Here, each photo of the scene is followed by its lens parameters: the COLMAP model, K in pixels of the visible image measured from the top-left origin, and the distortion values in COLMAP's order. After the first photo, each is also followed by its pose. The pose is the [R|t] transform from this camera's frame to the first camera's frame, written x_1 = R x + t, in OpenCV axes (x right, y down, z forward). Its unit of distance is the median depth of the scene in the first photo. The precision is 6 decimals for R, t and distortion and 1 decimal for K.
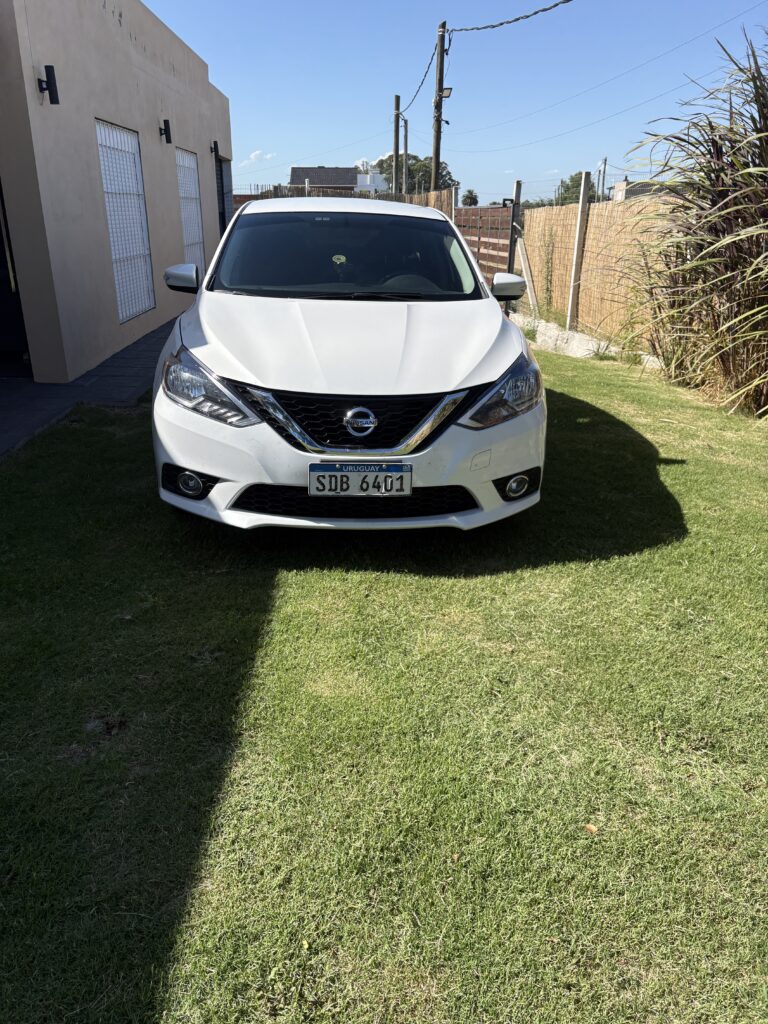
lens RADIAL K [[842.4, 0, 384.0], [0, 842.4, 512.0], [0, 0, 1]] dist [0.126724, -0.195644]
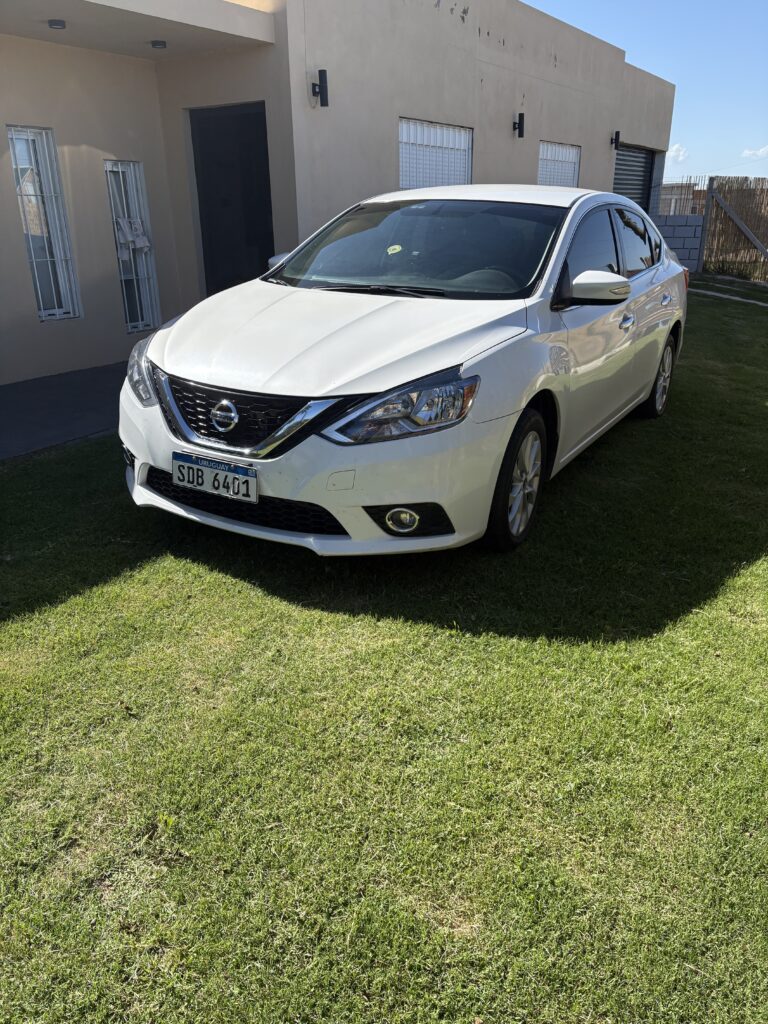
lens RADIAL K [[842.4, 0, 384.0], [0, 842.4, 512.0], [0, 0, 1]] dist [0.126724, -0.195644]
pose [[0.798661, 0.190545, -0.570818, 0.667513], [-0.191134, 0.979751, 0.059626, -0.091529], [0.570621, 0.061482, 0.818909, 0.325084]]
